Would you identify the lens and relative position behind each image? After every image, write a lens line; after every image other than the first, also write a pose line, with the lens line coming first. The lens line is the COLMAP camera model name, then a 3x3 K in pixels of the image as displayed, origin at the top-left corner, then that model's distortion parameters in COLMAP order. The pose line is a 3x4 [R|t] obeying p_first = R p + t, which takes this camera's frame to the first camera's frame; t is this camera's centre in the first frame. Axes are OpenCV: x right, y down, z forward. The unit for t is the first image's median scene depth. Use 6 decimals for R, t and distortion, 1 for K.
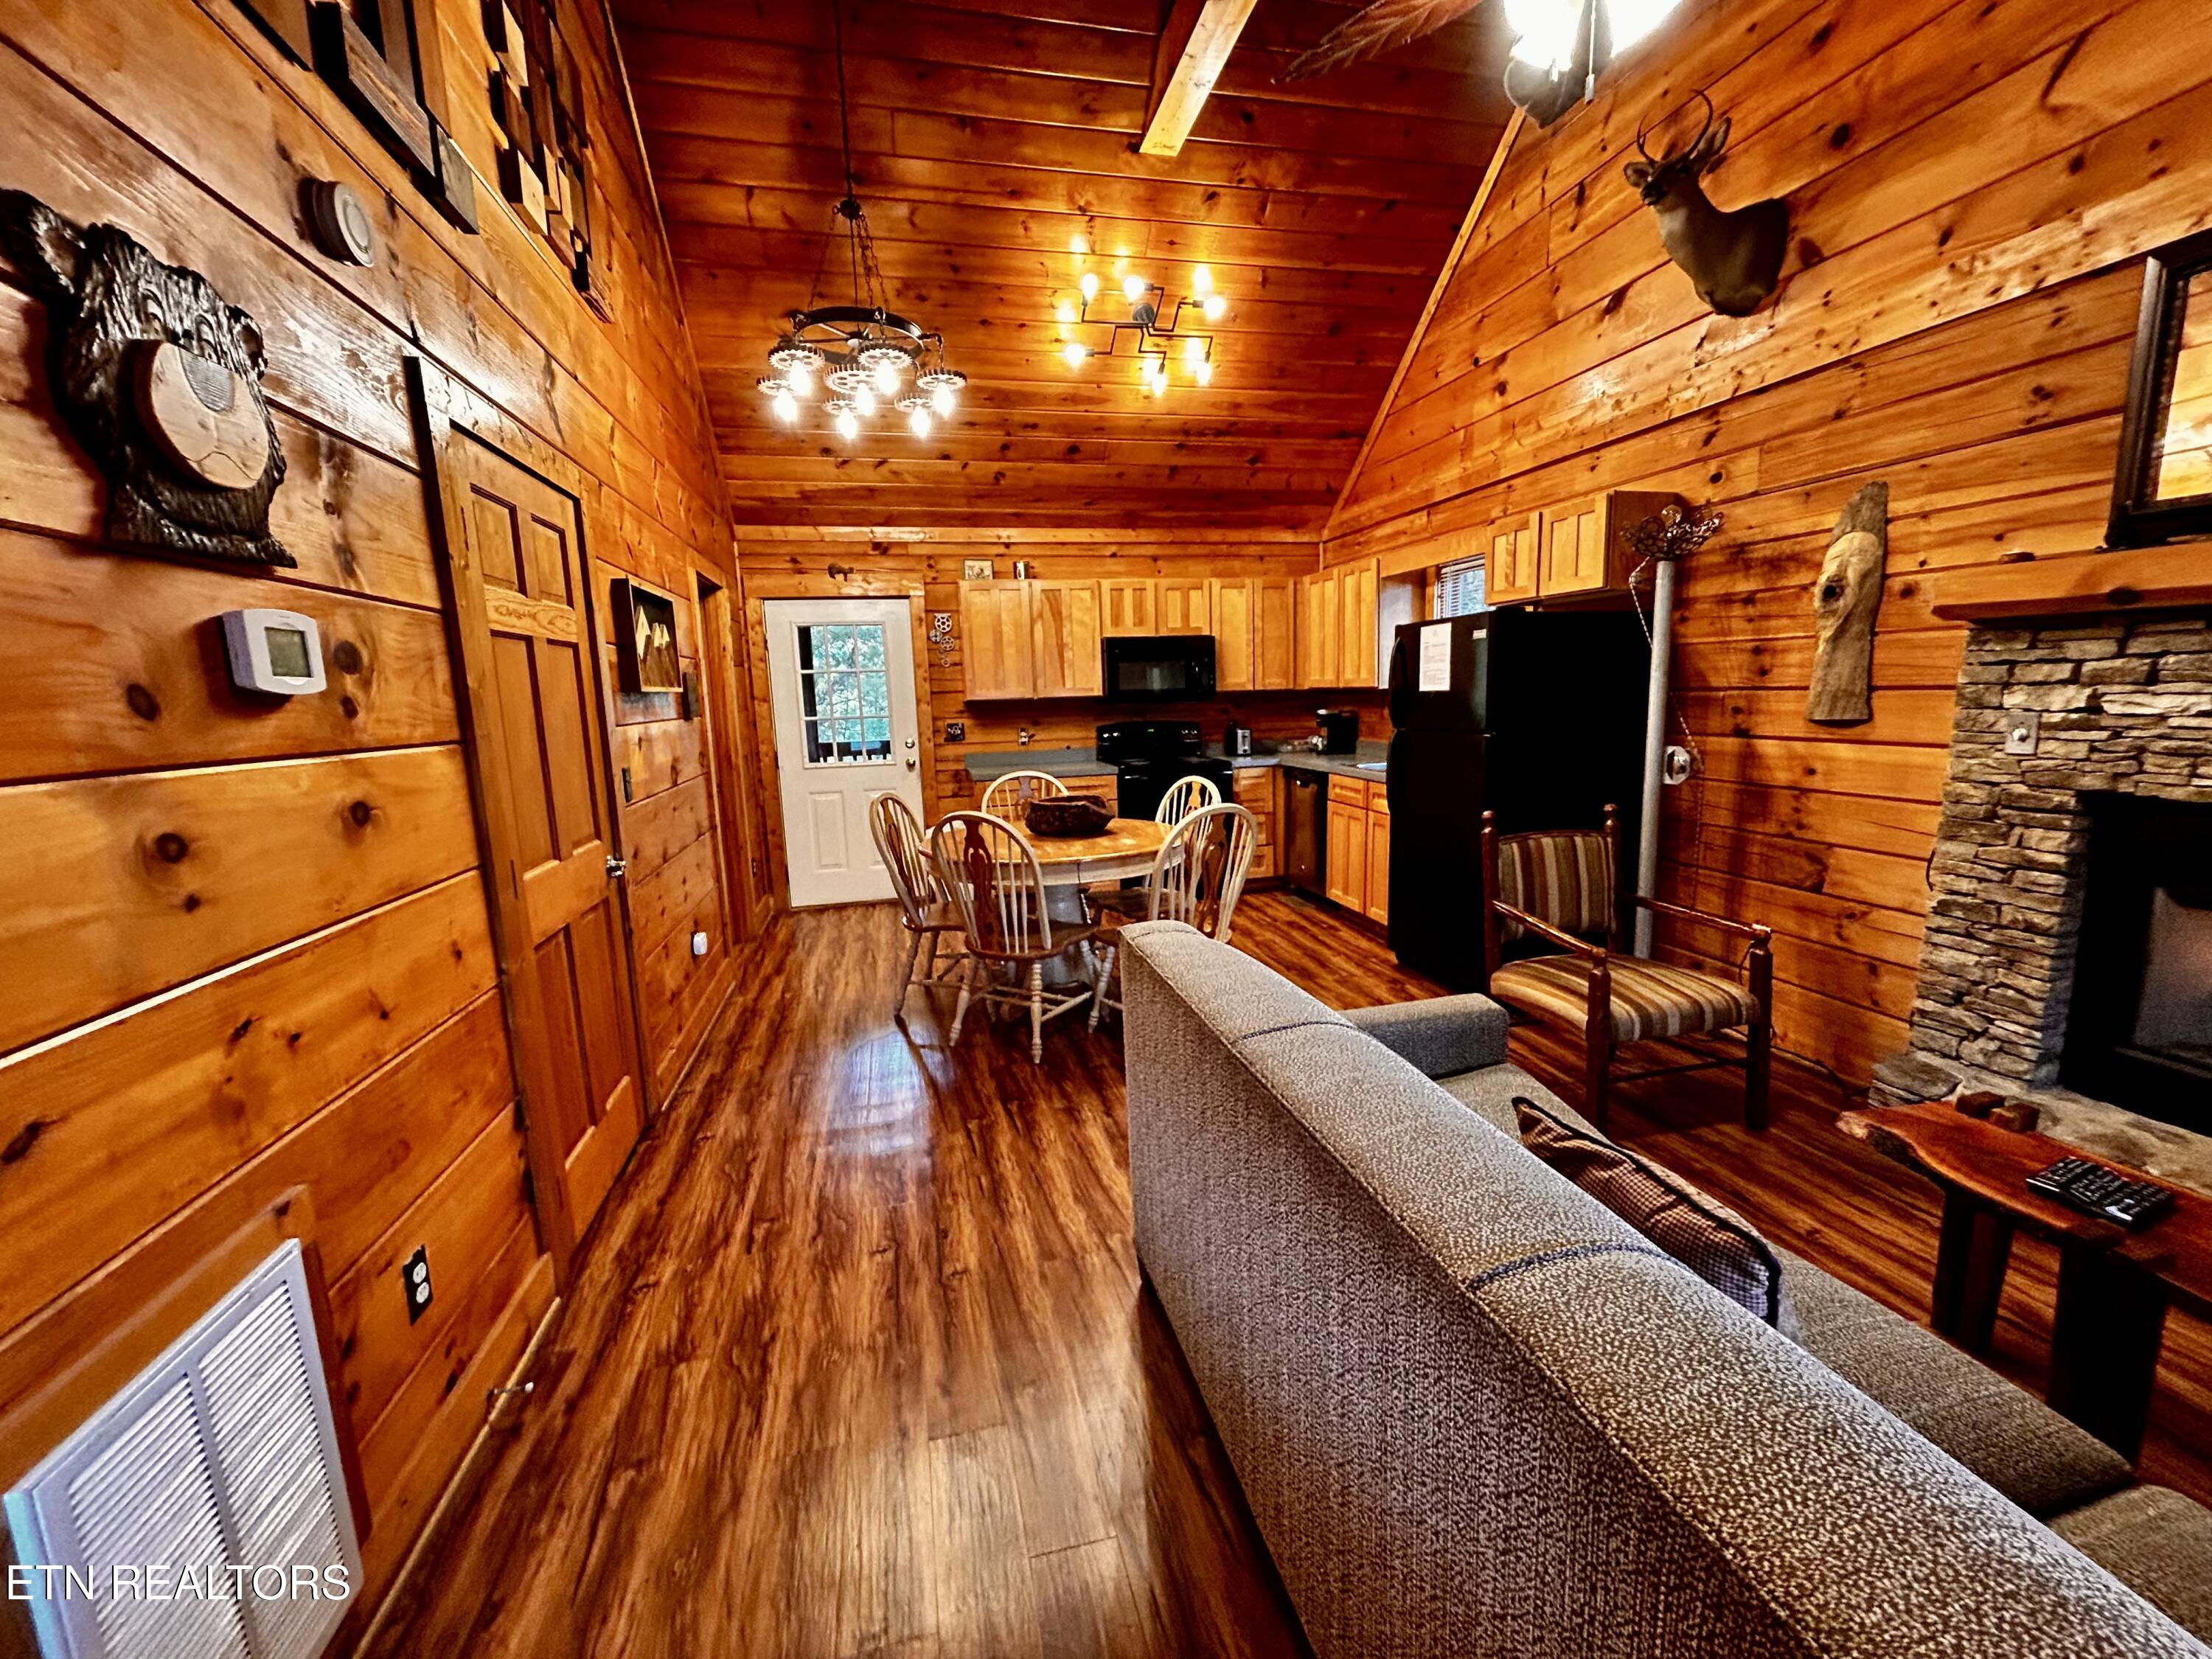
lens RADIAL K [[885.5, 0, 1106.0], [0, 885.5, 829.5], [0, 0, 1]] dist [0.000465, -0.000132]
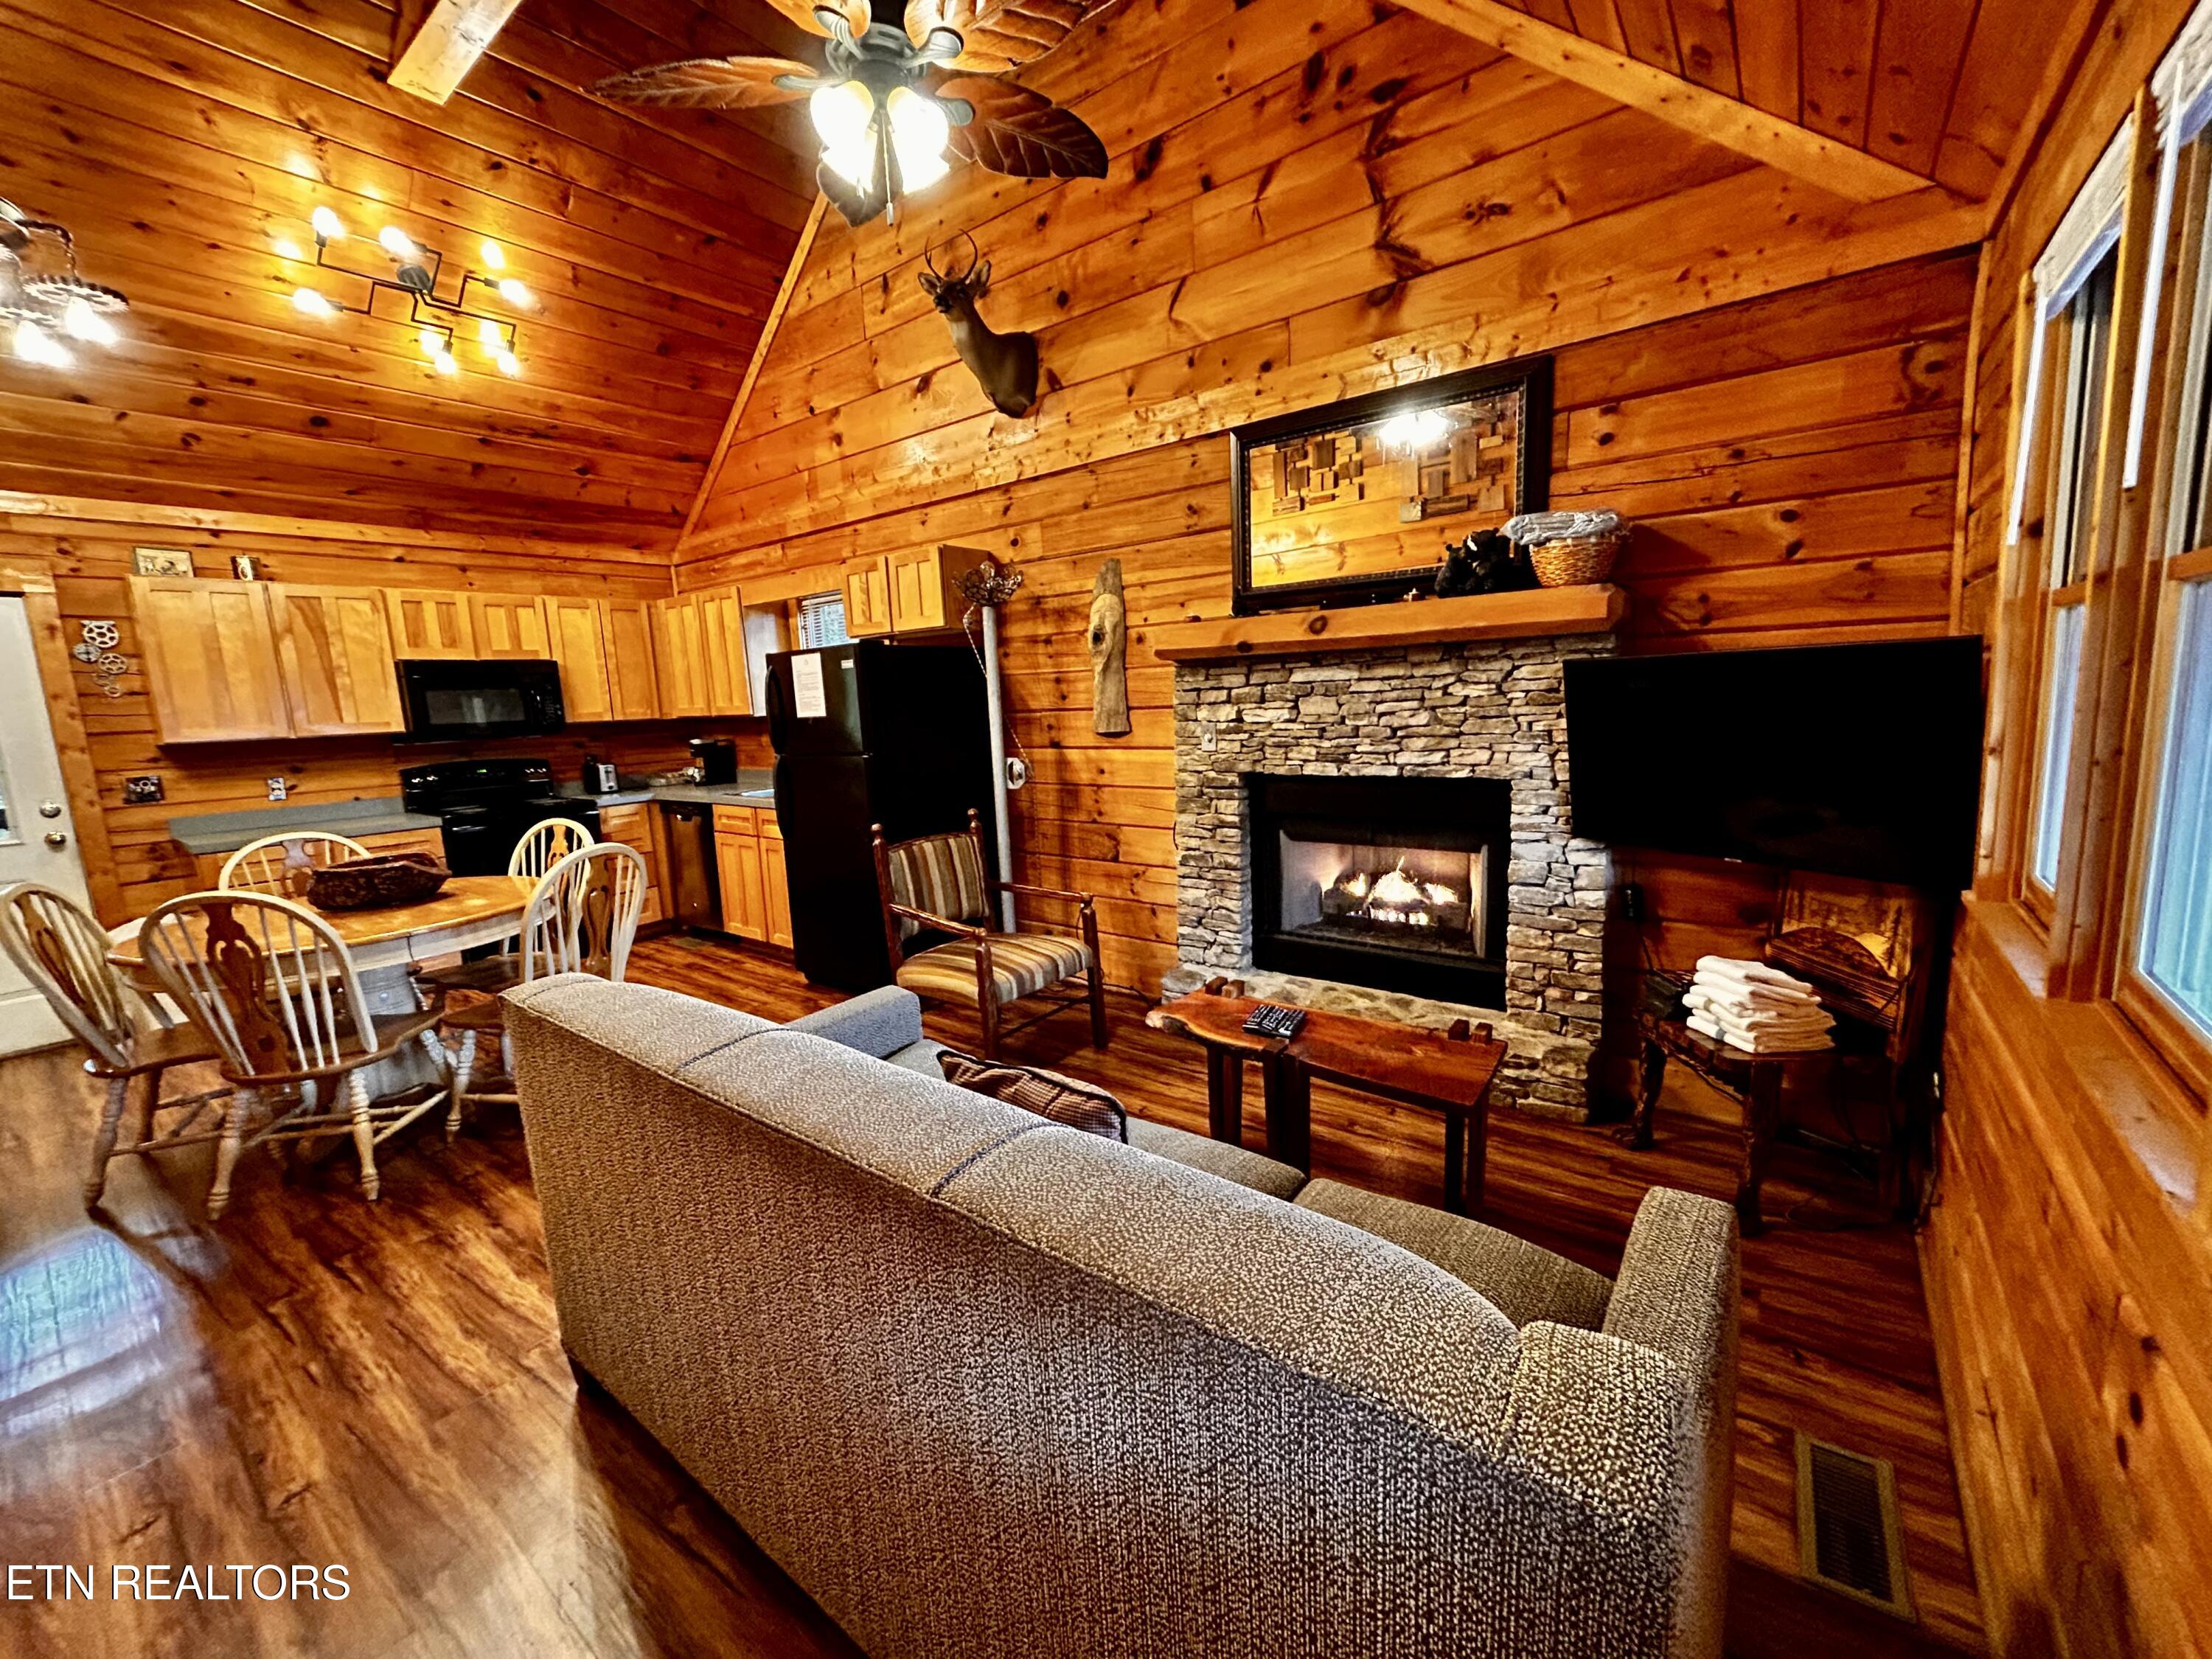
lens RADIAL K [[884.2, 0, 1102.5], [0, 884.2, 831.3], [0, 0, 1]] dist [-0.000759, -0.000354]
pose [[0.779530, -0.099310, 0.618442, -0.025381], [0.117483, 0.993010, 0.011375, 0.007575], [-0.615248, 0.063790, 0.785748, -0.030403]]
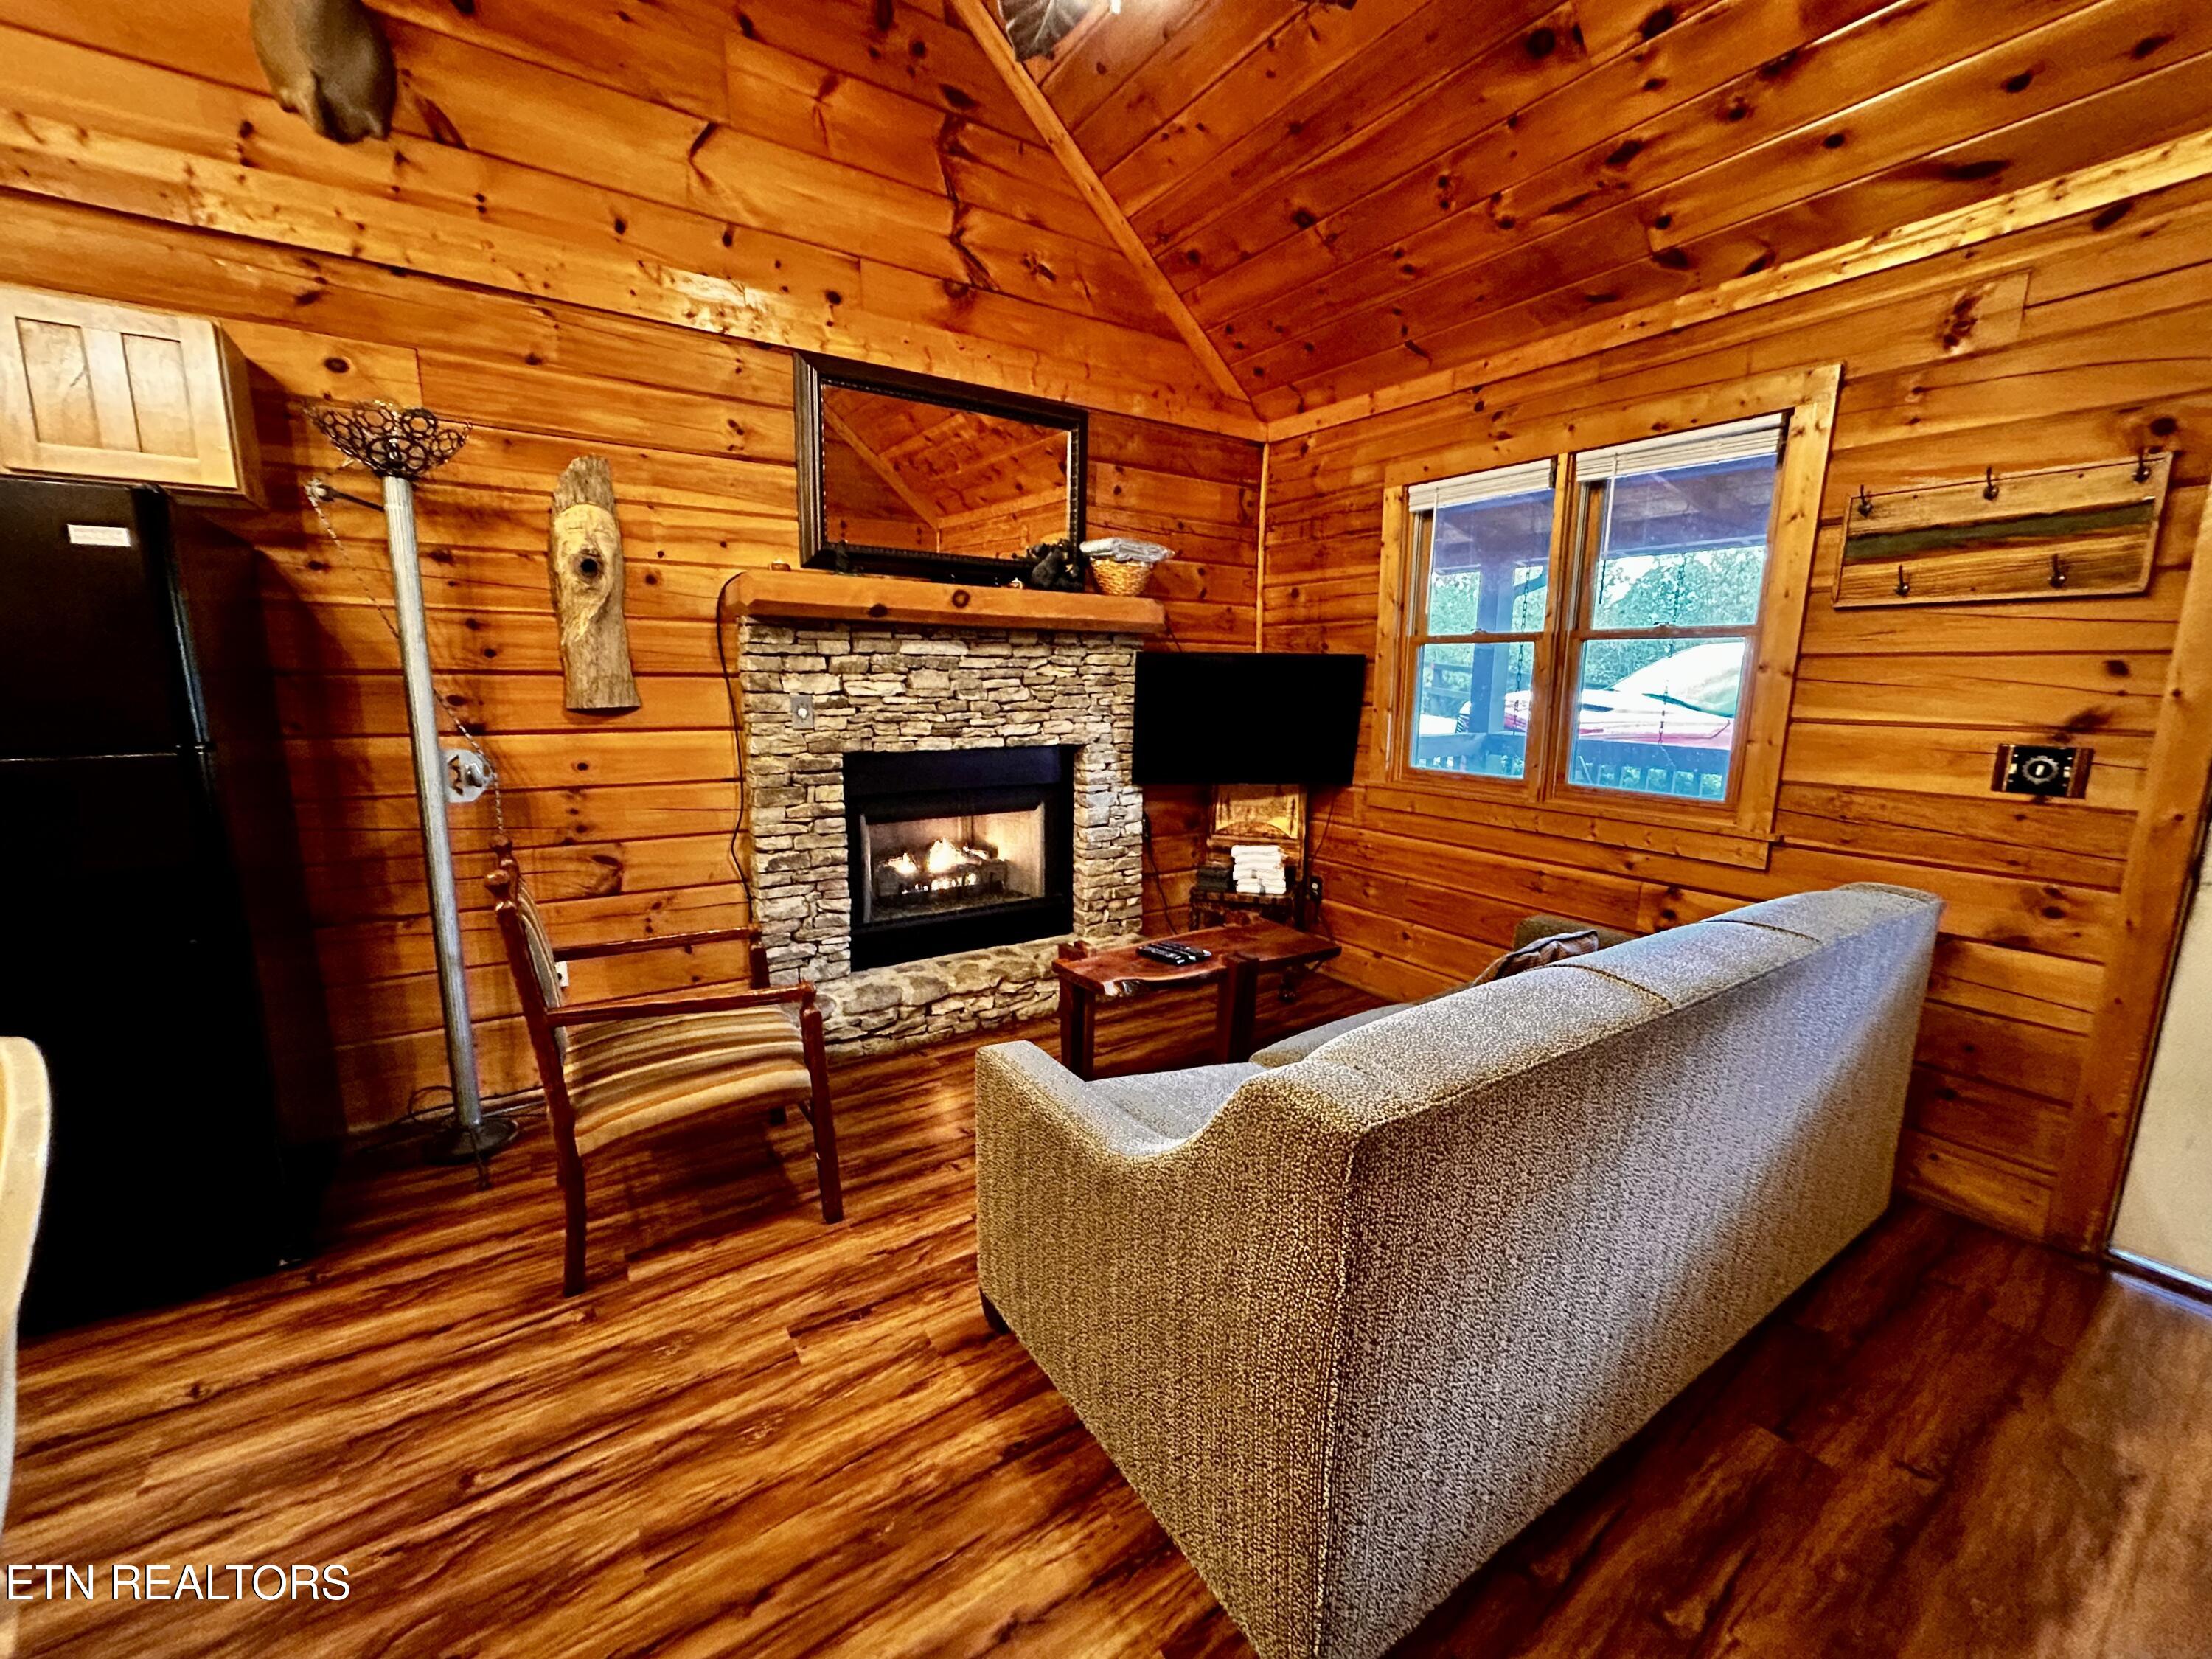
lens RADIAL K [[889.0, 0, 1102.1], [0, 889.0, 830.8], [0, 0, 1]] dist [-0.000726, 0.000543]
pose [[-0.341426, -0.133852, 0.930329, -0.205350], [0.148019, 0.969800, 0.193853, -0.088329], [-0.928180, 0.203892, -0.311302, 0.718399]]
